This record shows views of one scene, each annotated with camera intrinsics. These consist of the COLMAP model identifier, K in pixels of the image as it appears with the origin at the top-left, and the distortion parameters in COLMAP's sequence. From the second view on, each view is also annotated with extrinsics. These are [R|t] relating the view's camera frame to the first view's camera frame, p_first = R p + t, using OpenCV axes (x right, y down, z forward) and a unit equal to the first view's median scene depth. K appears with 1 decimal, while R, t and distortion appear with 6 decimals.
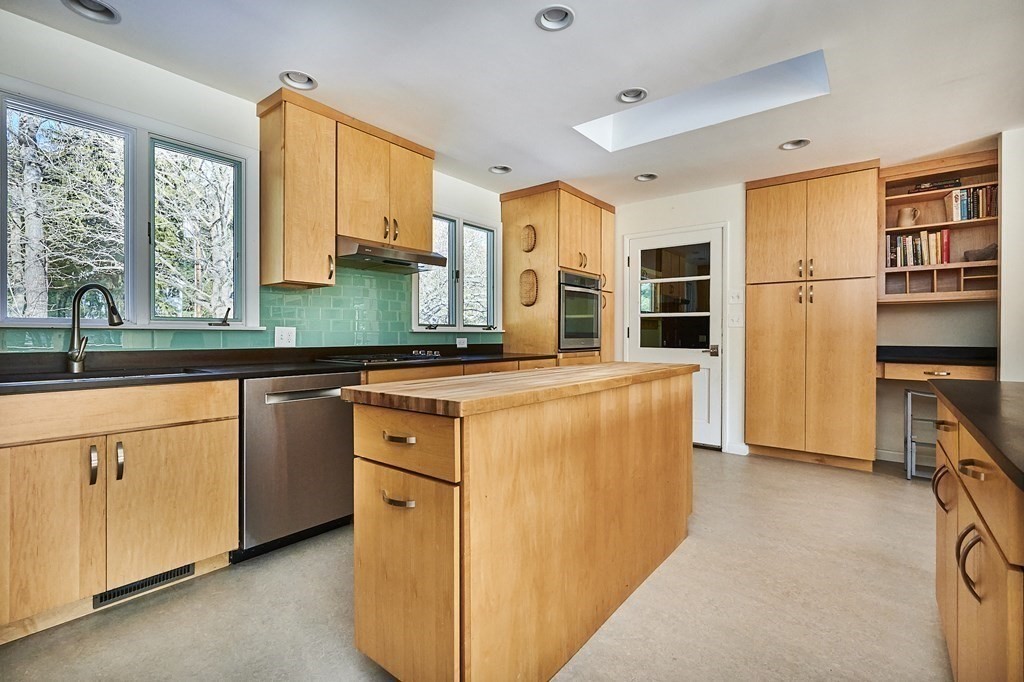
lens RADIAL K [[474.1, 0, 512.0], [0, 474.1, 341.0], [0, 0, 1]] dist [0.002483, 0.000332]
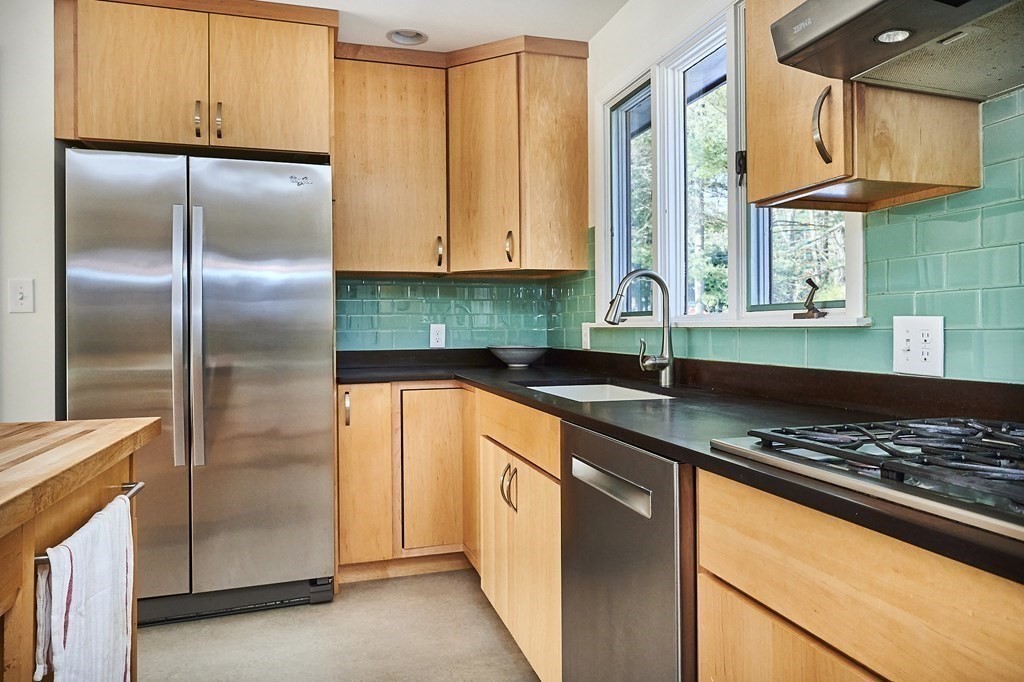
lens RADIAL K [[700.2, 0, 515.2], [0, 700.2, 327.0], [0, 0, 1]] dist [0.002010, 0.000908]
pose [[-0.574259, -0.006184, -0.818650, 0.116513], [-0.012166, 0.999926, 0.000980, -0.018690], [0.818583, 0.010522, -0.574291, 1.068582]]
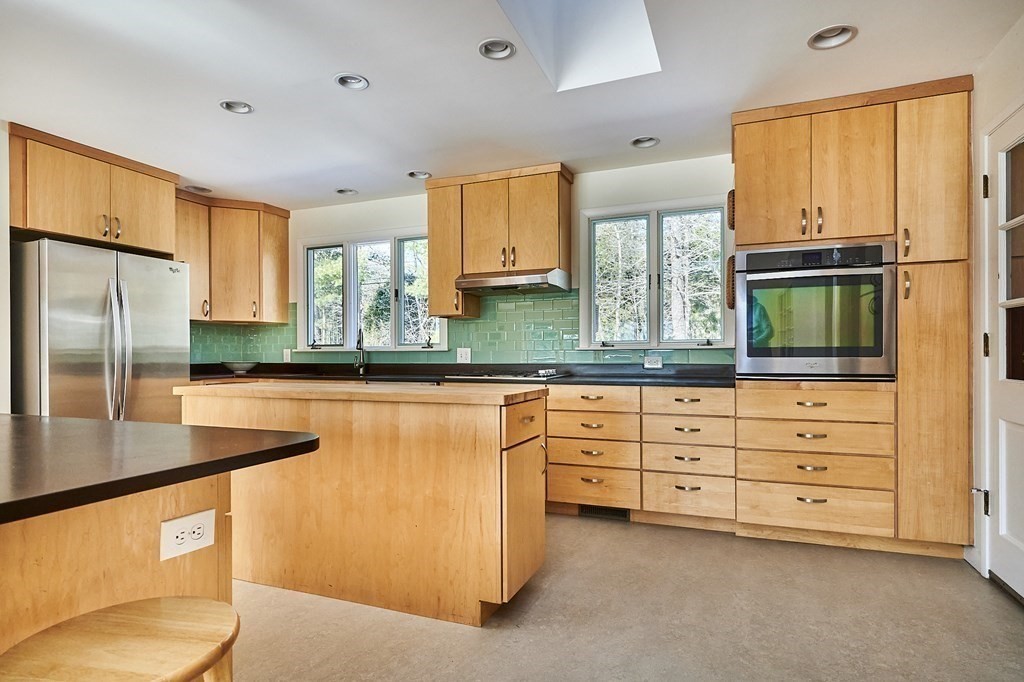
lens RADIAL K [[538.5, 0, 515.0], [0, 538.5, 363.9], [0, 0, 1]] dist [0.000664, 0.000192]
pose [[0.284732, 0.009141, -0.958564, 1.034450], [-0.008563, 0.999939, 0.006992, 0.003318], [0.958569, 0.006217, 0.284793, 0.715960]]
